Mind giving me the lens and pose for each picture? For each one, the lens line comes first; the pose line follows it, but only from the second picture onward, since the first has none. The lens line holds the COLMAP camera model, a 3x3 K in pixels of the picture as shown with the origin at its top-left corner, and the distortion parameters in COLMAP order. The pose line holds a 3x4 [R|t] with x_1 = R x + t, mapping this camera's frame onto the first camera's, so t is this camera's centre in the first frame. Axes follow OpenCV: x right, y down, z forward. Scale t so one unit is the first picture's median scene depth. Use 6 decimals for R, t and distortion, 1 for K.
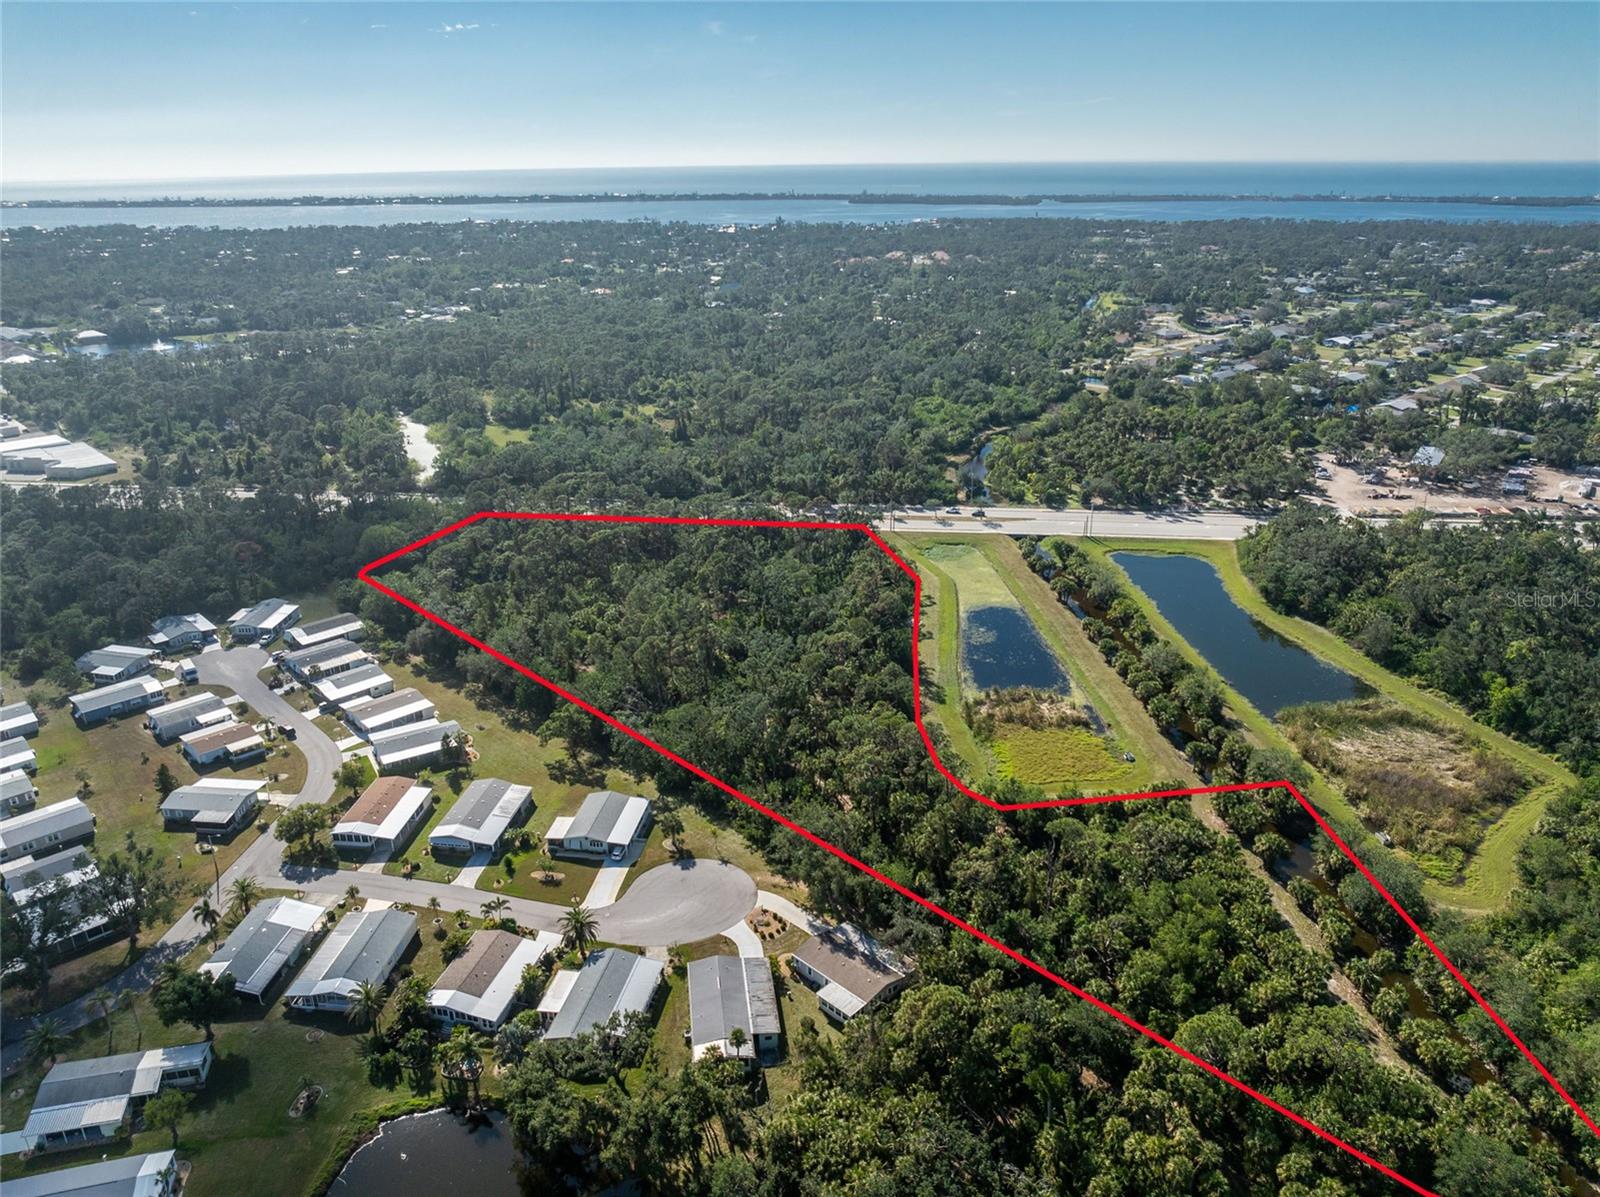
lens RADIAL K [[1122.2, 0, 789.9], [0, 1122.2, 591.3], [0, 0, 1]] dist [-0.038689, 0.002416]
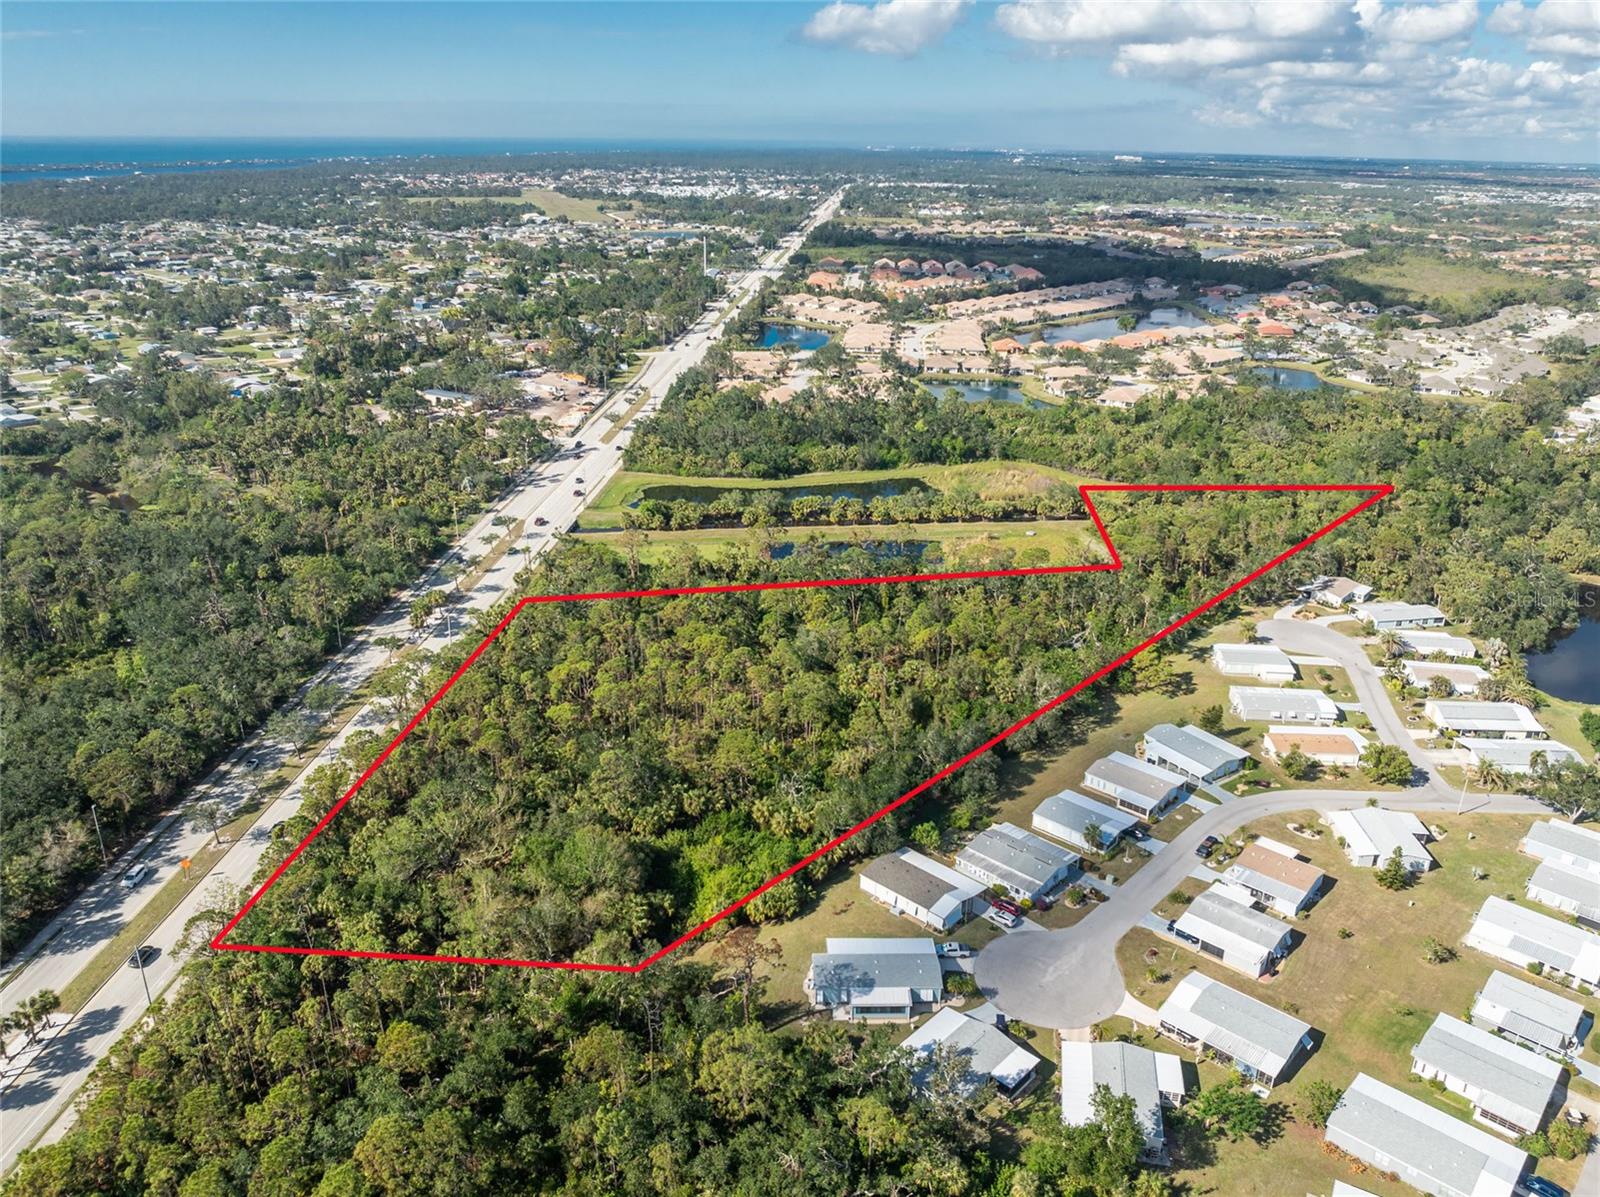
lens RADIAL K [[1187.7, 0, 798.3], [0, 1187.7, 552.3], [0, 0, 1]] dist [-0.043041, 0.009205]
pose [[-0.055054, -0.321277, 0.945384, -1.021599], [0.341653, 0.883606, 0.320178, -0.384608], [-0.938212, 0.340620, 0.061119, 0.997181]]
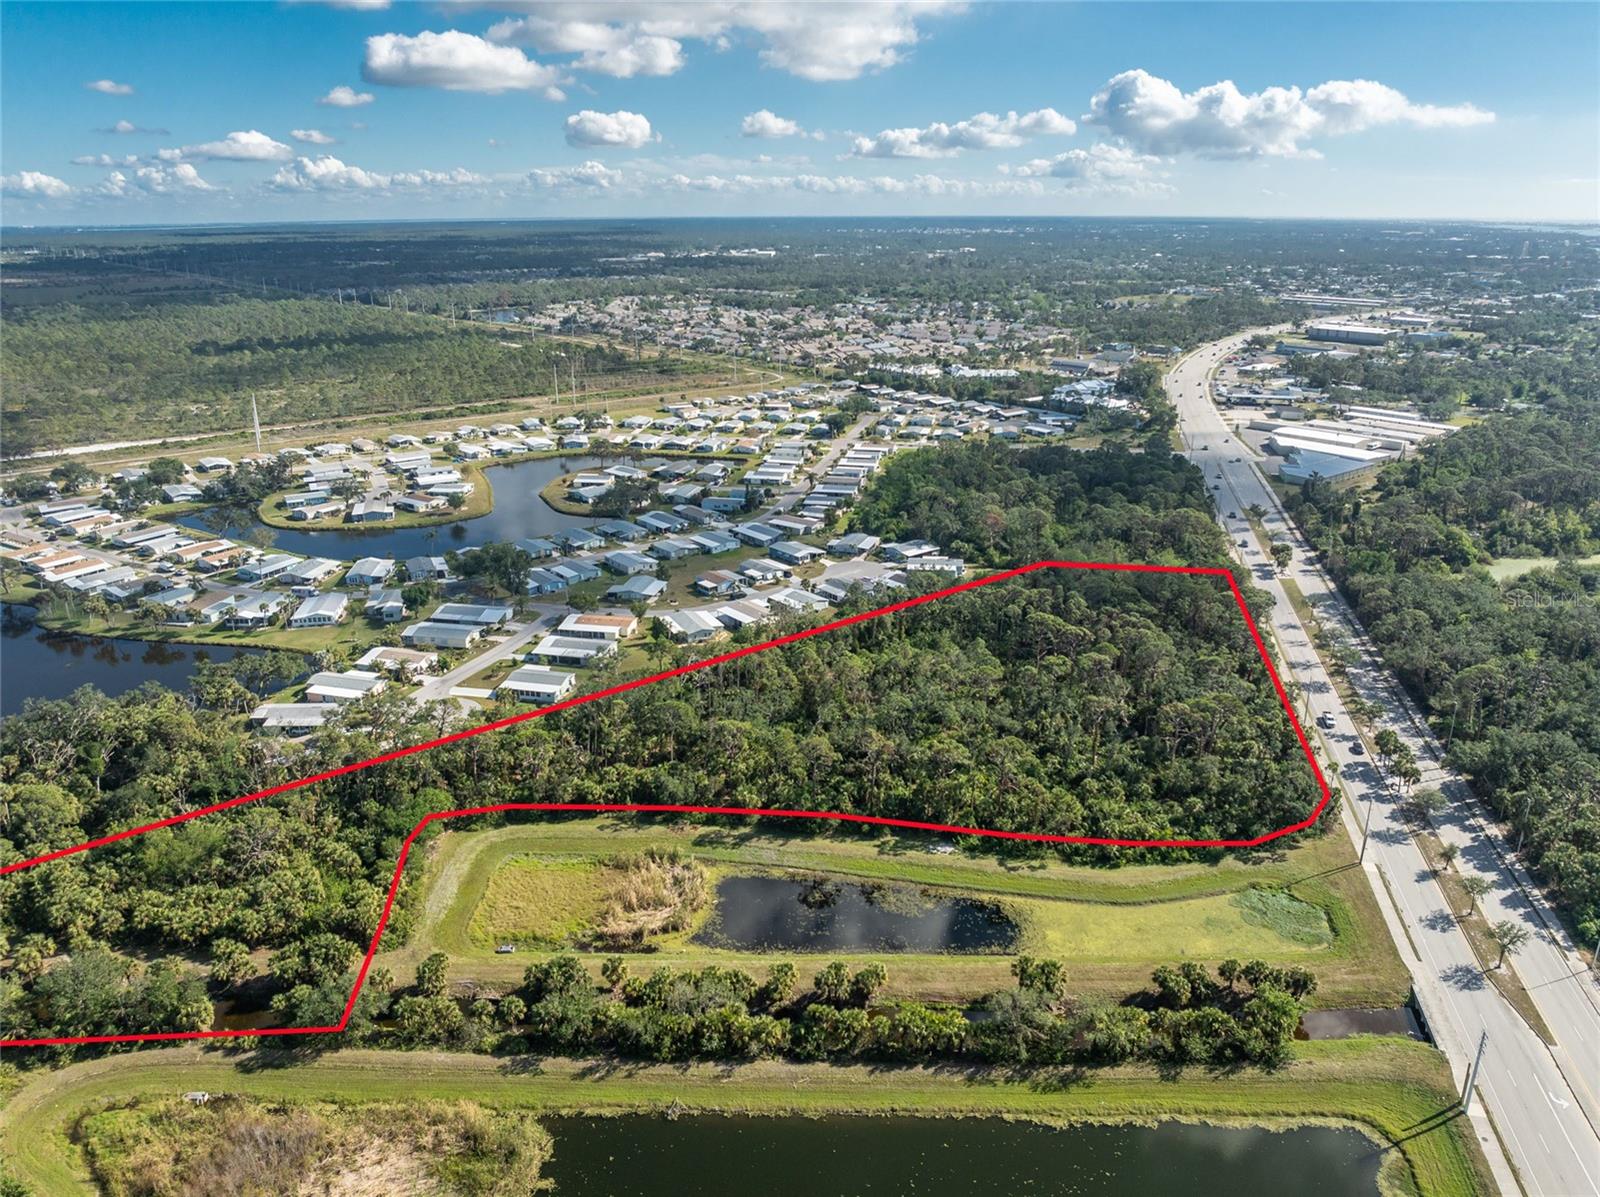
lens RADIAL K [[1107.3, 0, 838.8], [0, 1107.3, 639.7], [0, 0, 1]] dist [-0.035227, 0.007752]
pose [[-0.069454, 0.370635, -0.926178, 0.778110], [-0.351775, 0.859683, 0.370405, -0.353077], [0.933505, 0.351532, 0.070672, 0.899614]]
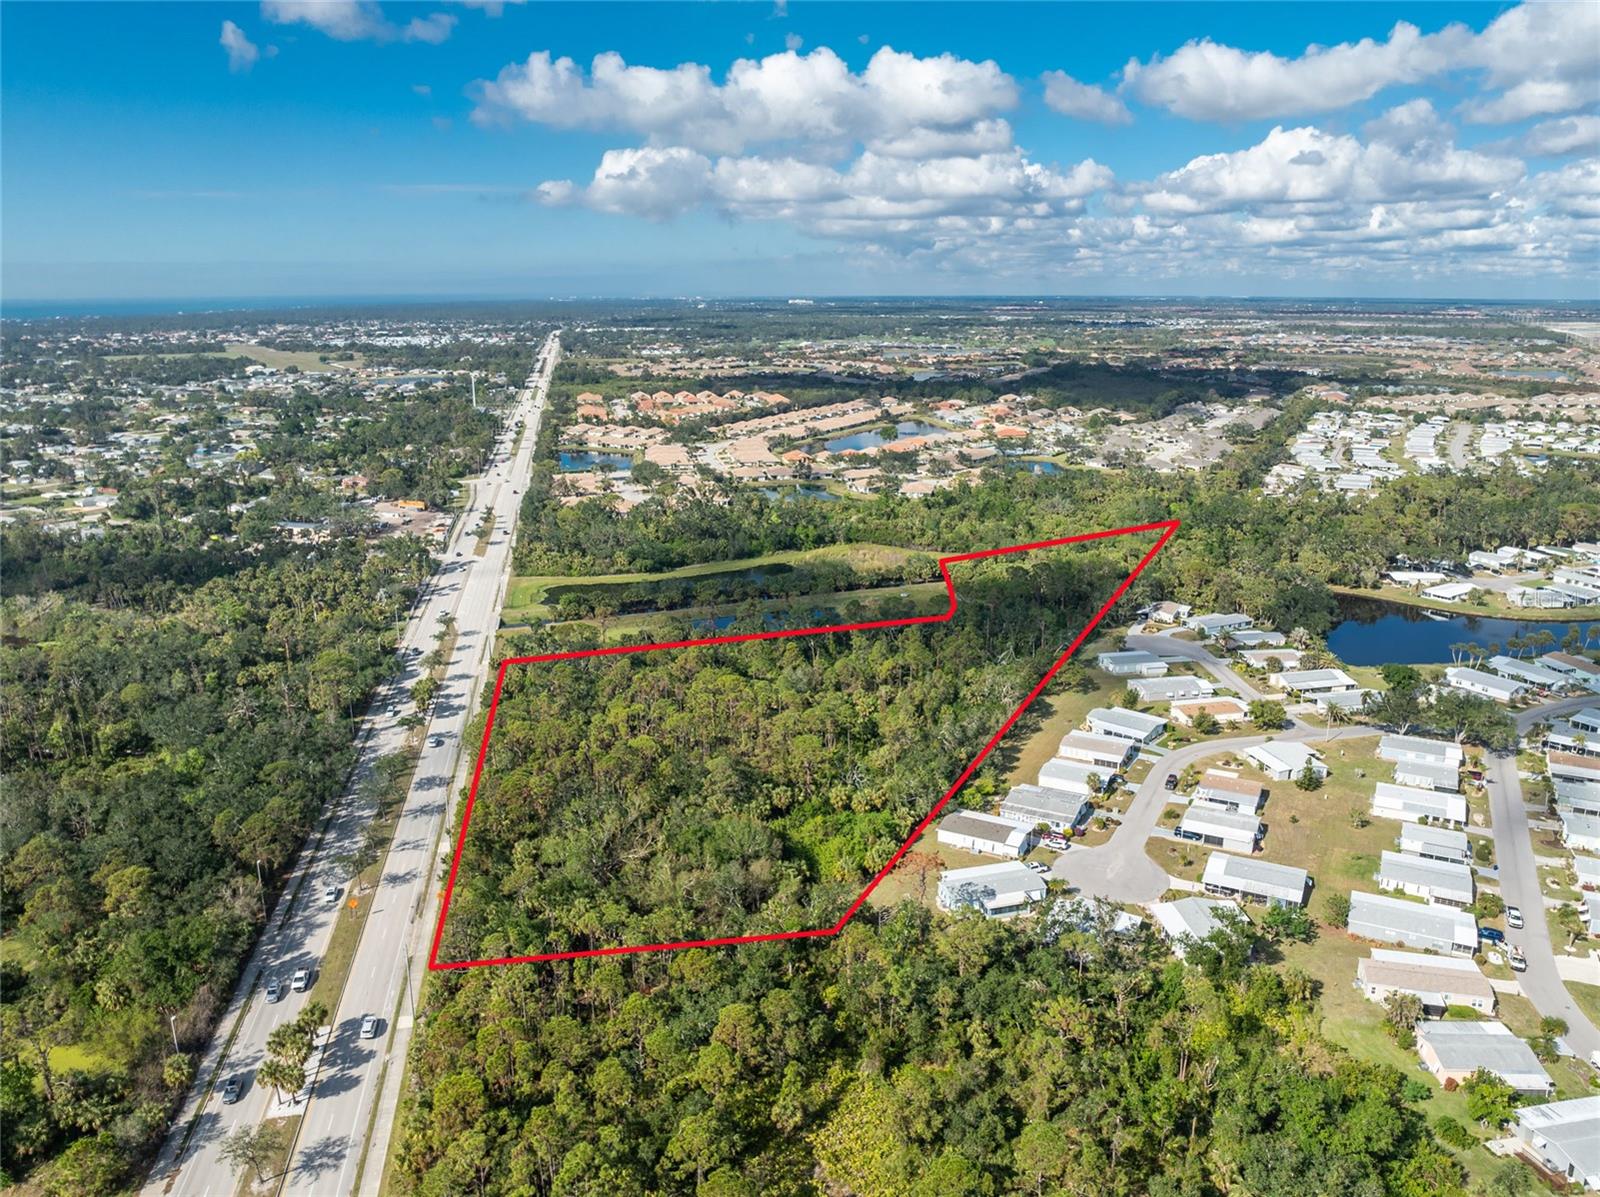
lens RADIAL K [[1165.1, 0, 794.0], [0, 1165.1, 592.0], [0, 0, 1]] dist [-0.037491, 0.001606]
pose [[-0.312264, -0.227793, 0.922281, -1.132221], [0.342154, 0.878706, 0.332877, -0.449516], [-0.886240, 0.419508, -0.196447, 1.257082]]
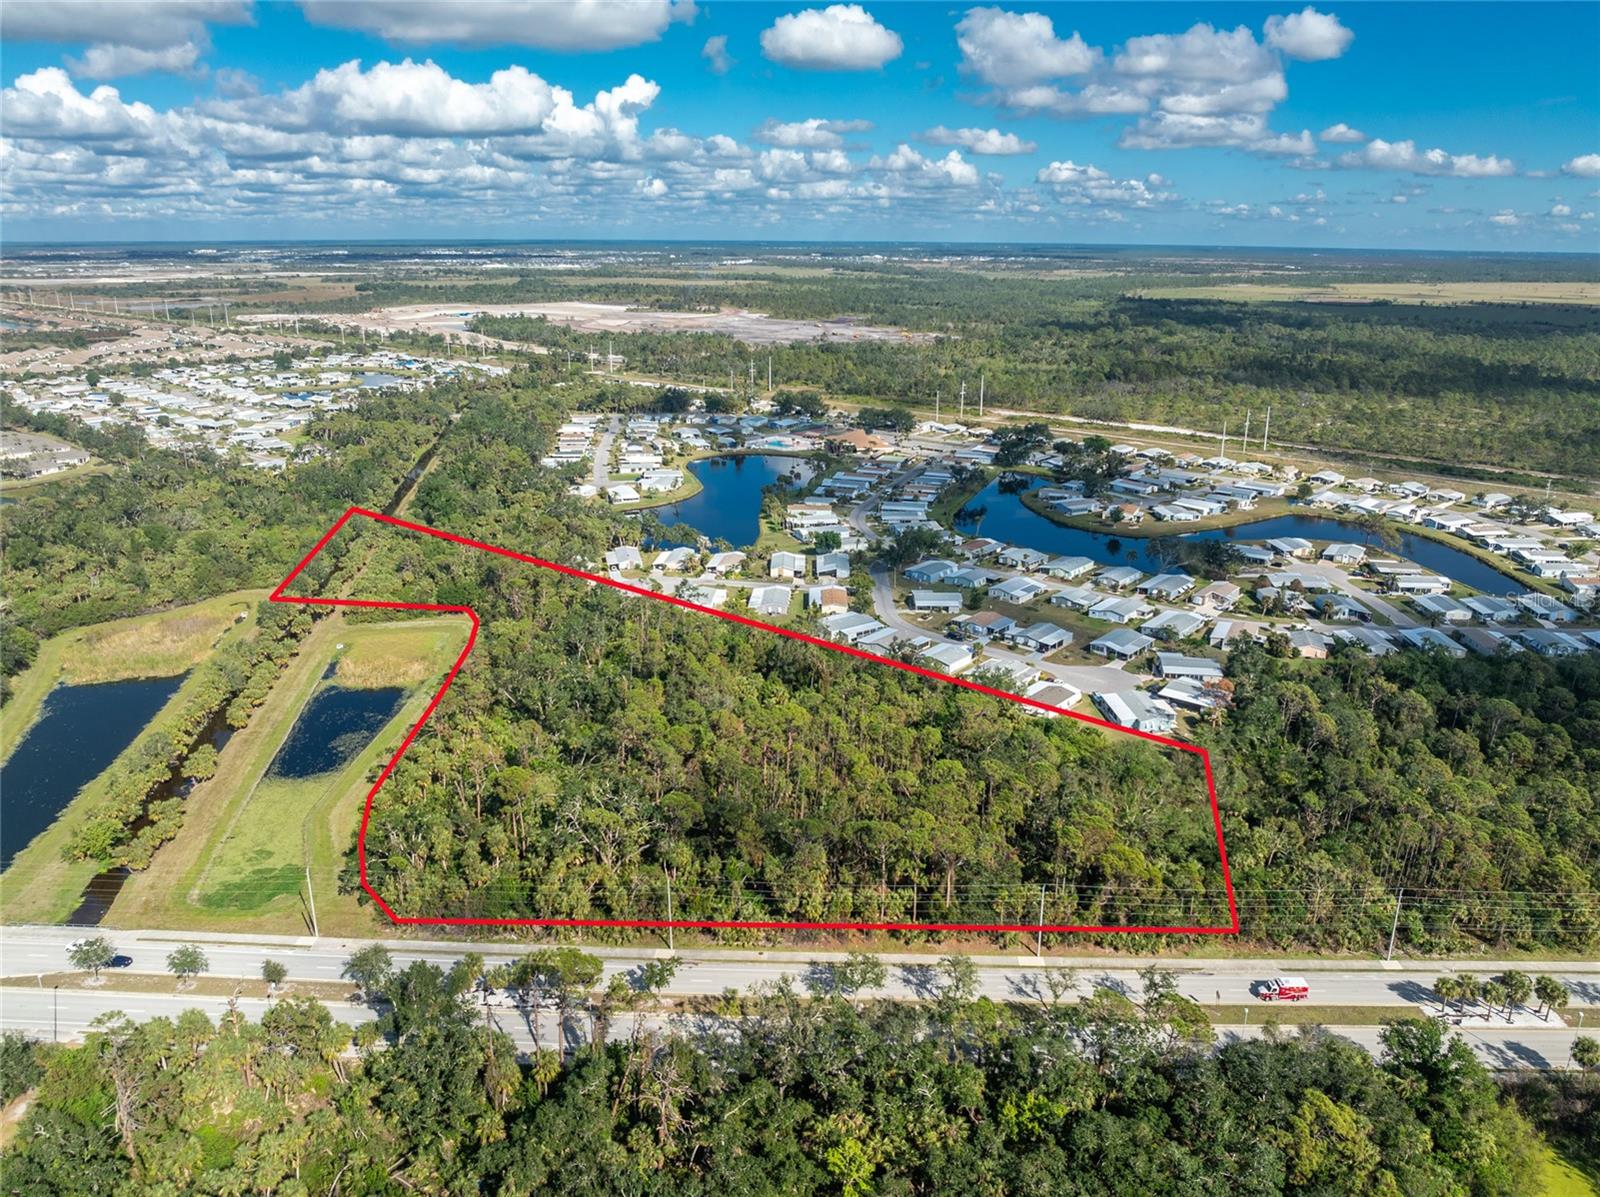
lens RADIAL K [[1191.5, 0, 809.0], [0, 1191.5, 603.5], [0, 0, 1]] dist [-0.072327, 0.053882]
pose [[-0.994381, 0.034515, -0.100078, -0.112215], [-0.034695, 0.786894, 0.616113, -0.683639], [0.100016, 0.616123, -0.781274, 1.800885]]
